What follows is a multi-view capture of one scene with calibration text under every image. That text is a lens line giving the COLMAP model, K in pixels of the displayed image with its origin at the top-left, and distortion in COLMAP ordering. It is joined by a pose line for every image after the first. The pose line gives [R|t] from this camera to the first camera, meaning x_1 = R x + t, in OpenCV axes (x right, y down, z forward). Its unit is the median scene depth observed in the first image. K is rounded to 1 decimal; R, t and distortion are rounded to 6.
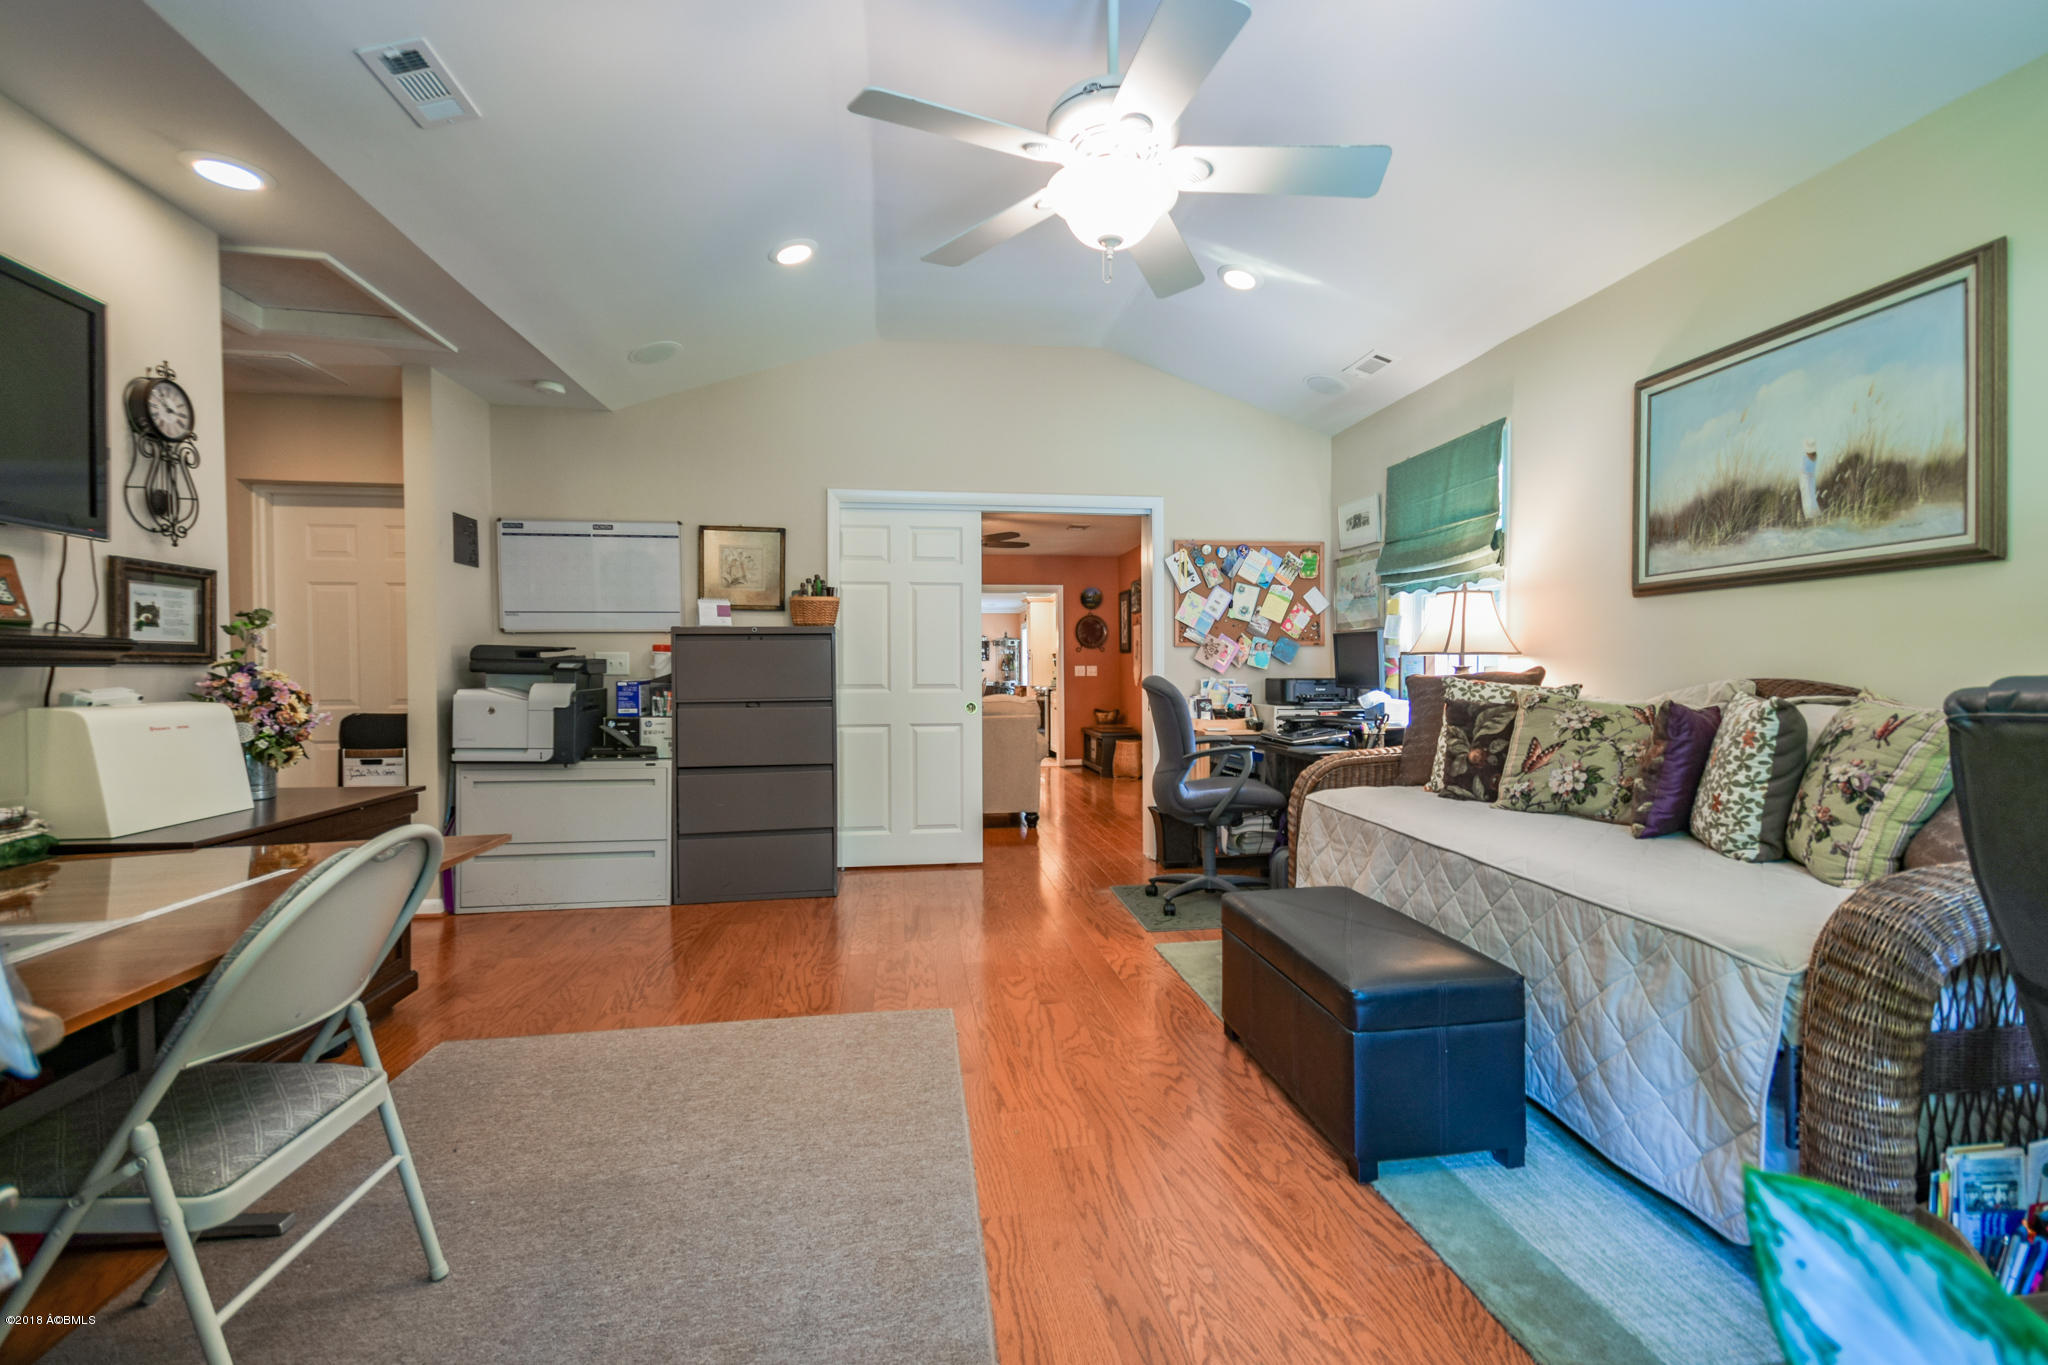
lens RADIAL K [[910.4, 0, 1036.7], [0, 910.4, 677.1], [0, 0, 1]] dist [0.014270, 0.000338]
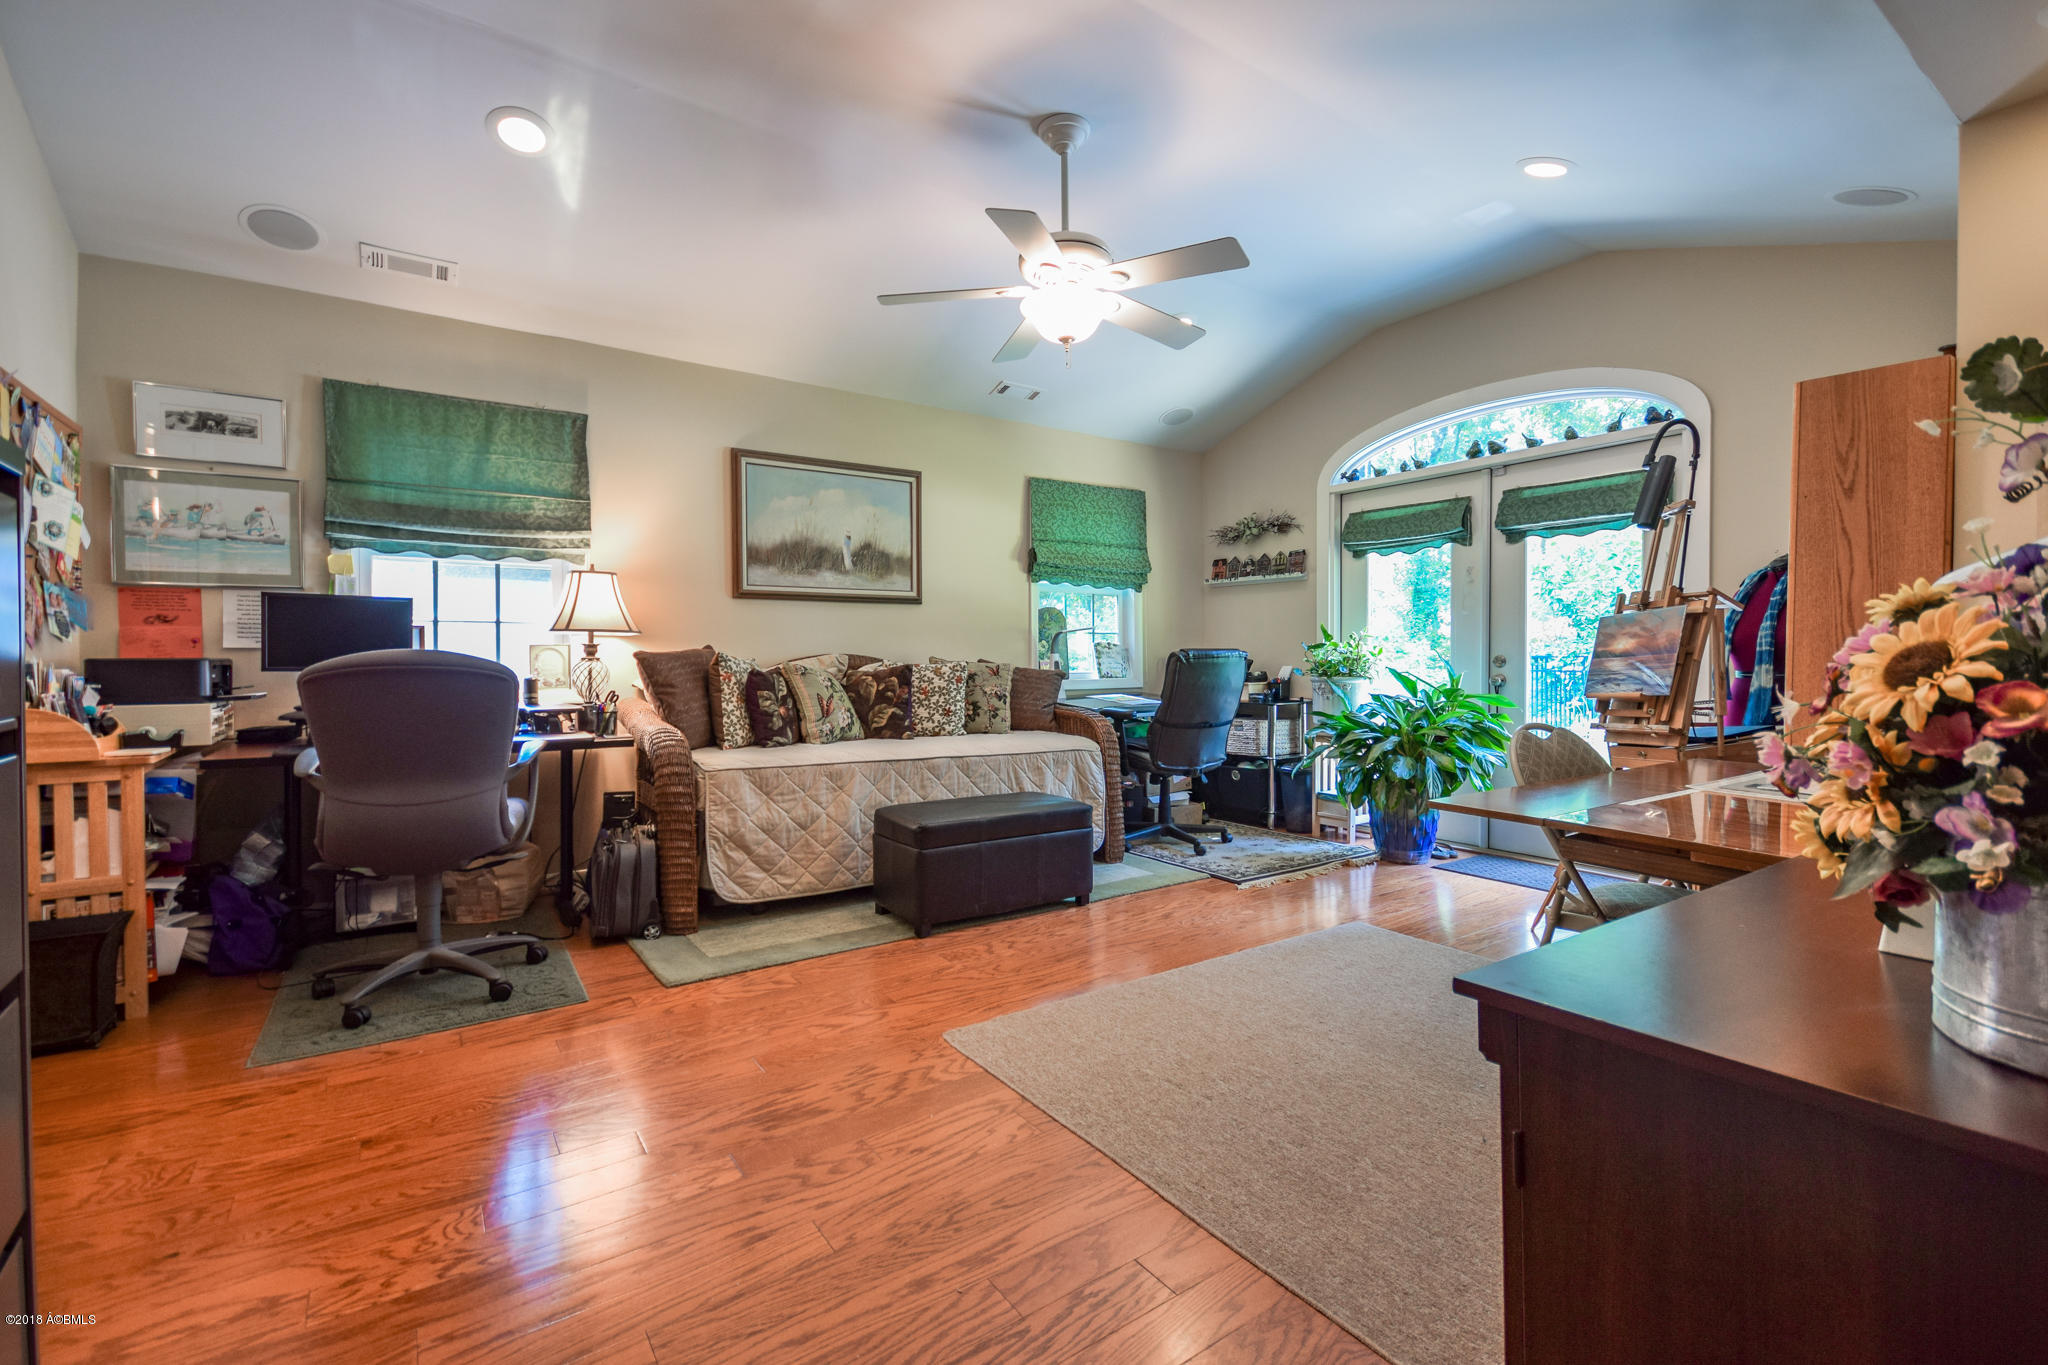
lens RADIAL K [[910.4, 0, 1033.9], [0, 910.4, 675.3], [0, 0, 1]] dist [0.014270, 0.000338]
pose [[-0.441286, -0.014069, 0.897256, -0.944146], [0.009490, 0.999748, 0.020343, 0.010390], [-0.897316, 0.017492, -0.441041, 1.365366]]
